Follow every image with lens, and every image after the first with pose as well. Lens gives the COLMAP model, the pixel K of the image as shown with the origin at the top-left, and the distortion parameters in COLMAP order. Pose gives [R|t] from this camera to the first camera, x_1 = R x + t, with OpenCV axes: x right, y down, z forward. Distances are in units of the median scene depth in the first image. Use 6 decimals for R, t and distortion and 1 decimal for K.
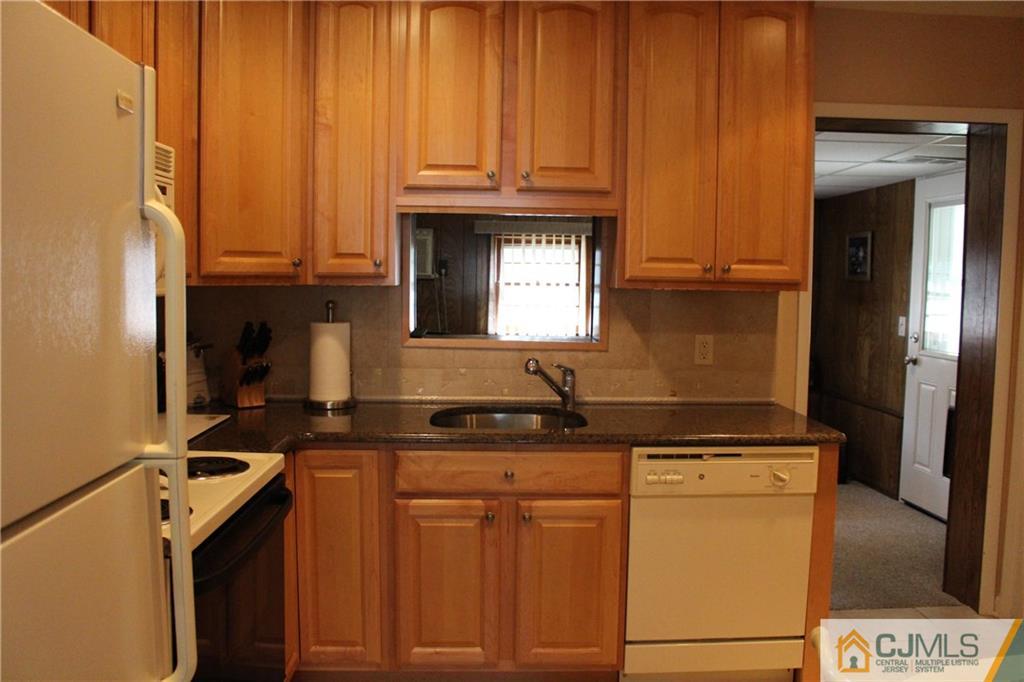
lens RADIAL K [[852.0, 0, 512.0], [0, 852.0, 341.0], [0, 0, 1]] dist [-0.158921, 0.138073]
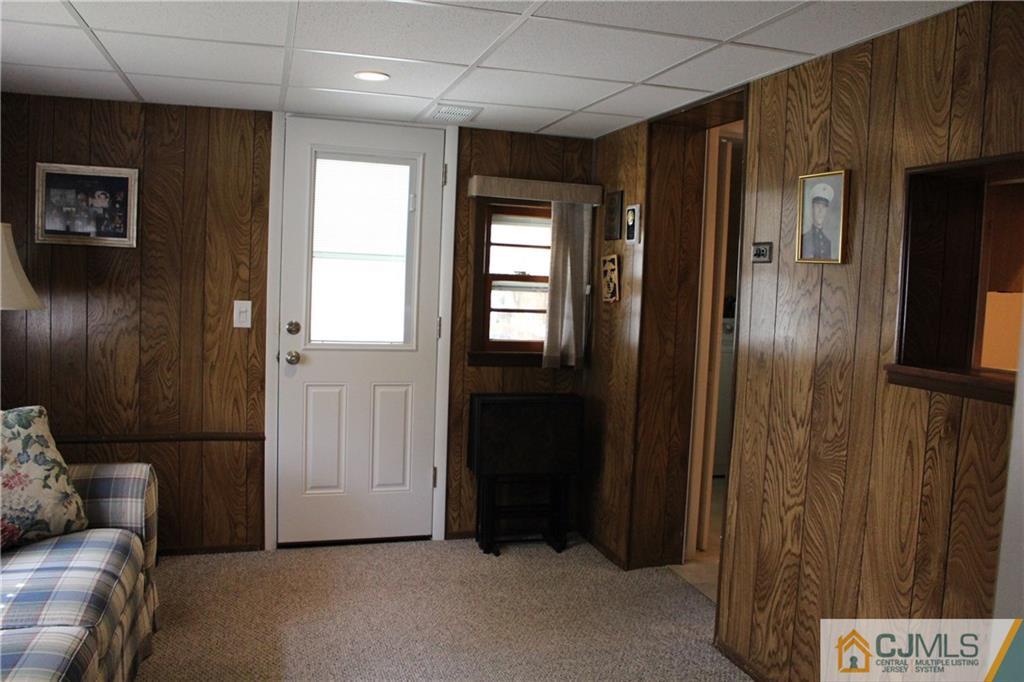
lens RADIAL K [[852.0, 0, 512.0], [0, 852.0, 341.0], [0, 0, 1]] dist [-0.158921, 0.138073]
pose [[-0.251347, -0.100953, 0.962618, -0.521094], [0.030110, 0.993249, 0.112027, -0.124978], [-0.967428, 0.057142, -0.246611, 1.728136]]
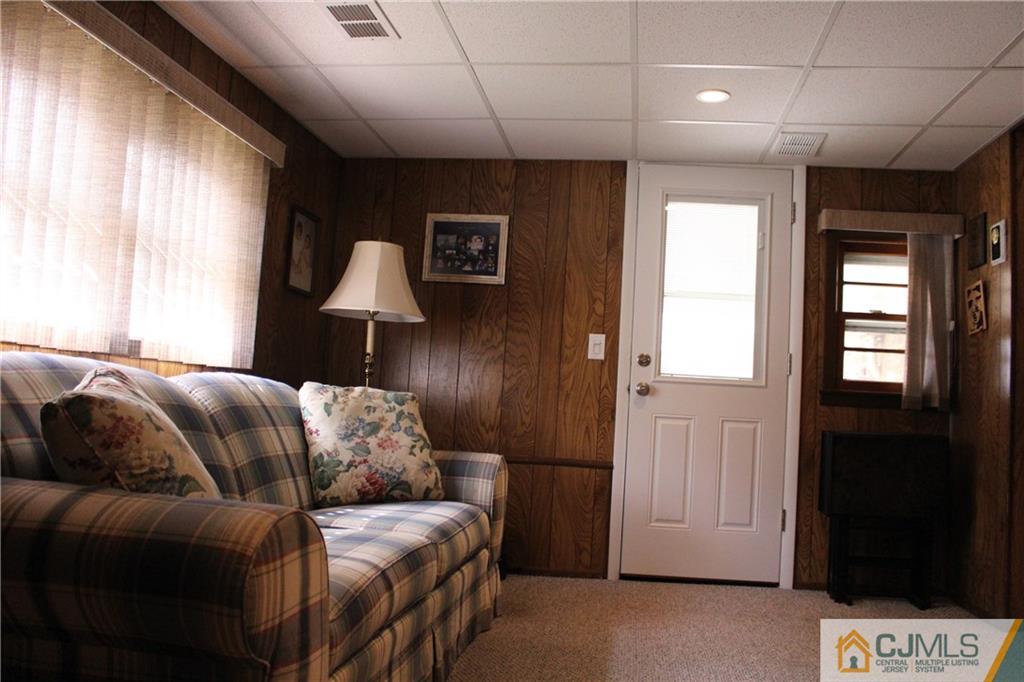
lens RADIAL K [[852.0, 0, 512.0], [0, 852.0, 341.0], [0, 0, 1]] dist [-0.158921, 0.138073]
pose [[0.176093, 0.069076, 0.981947, -0.557387], [0.021598, 0.997024, -0.074010, 0.060002], [-0.984137, 0.034240, 0.174077, 1.702269]]
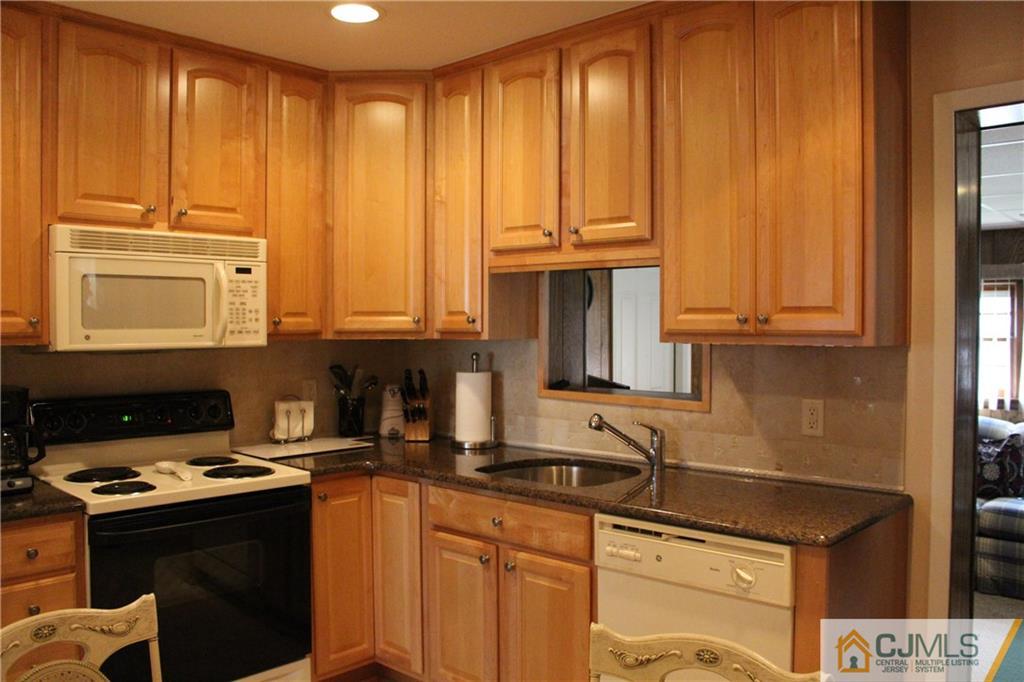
lens RADIAL K [[852.0, 0, 512.0], [0, 852.0, 341.0], [0, 0, 1]] dist [-0.158921, 0.138073]
pose [[0.712294, 0.001154, -0.701880, 0.656759], [-0.047233, 0.997811, -0.046293, -0.013909], [0.700290, 0.066126, 0.710789, 0.237797]]
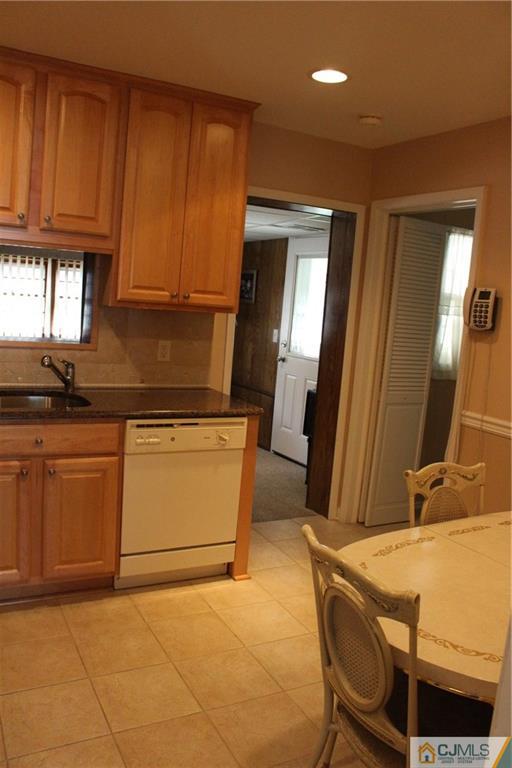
lens RADIAL K [[639.0, 0, 256.8], [0, 639.0, 389.1], [0, 0, 1]] dist [-0.158921, 0.138073]
pose [[0.898635, -0.003865, 0.438680, -0.117241], [-0.031819, 0.996753, 0.073964, -0.011033], [-0.437542, -0.080425, 0.895594, -0.045135]]
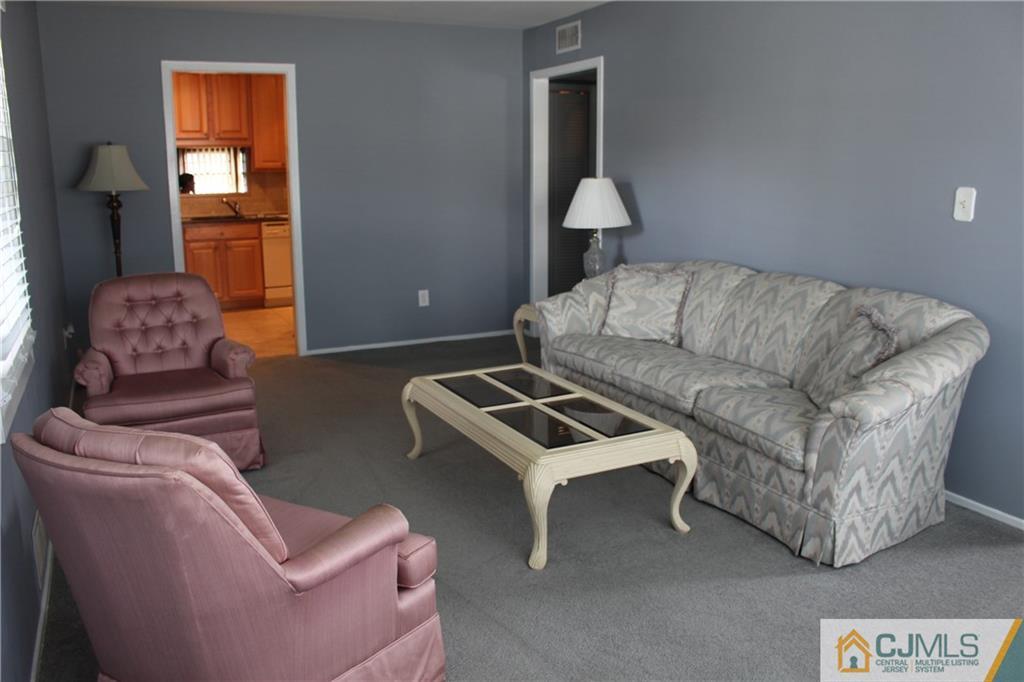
lens RADIAL K [[852.0, 0, 512.0], [0, 852.0, 341.0], [0, 0, 1]] dist [-0.158921, 0.138073]
pose [[0.912488, -0.100035, 0.396683, -0.259389], [0.049084, 0.989409, 0.136600, 0.163710], [-0.406147, -0.105176, 0.907735, -2.022219]]
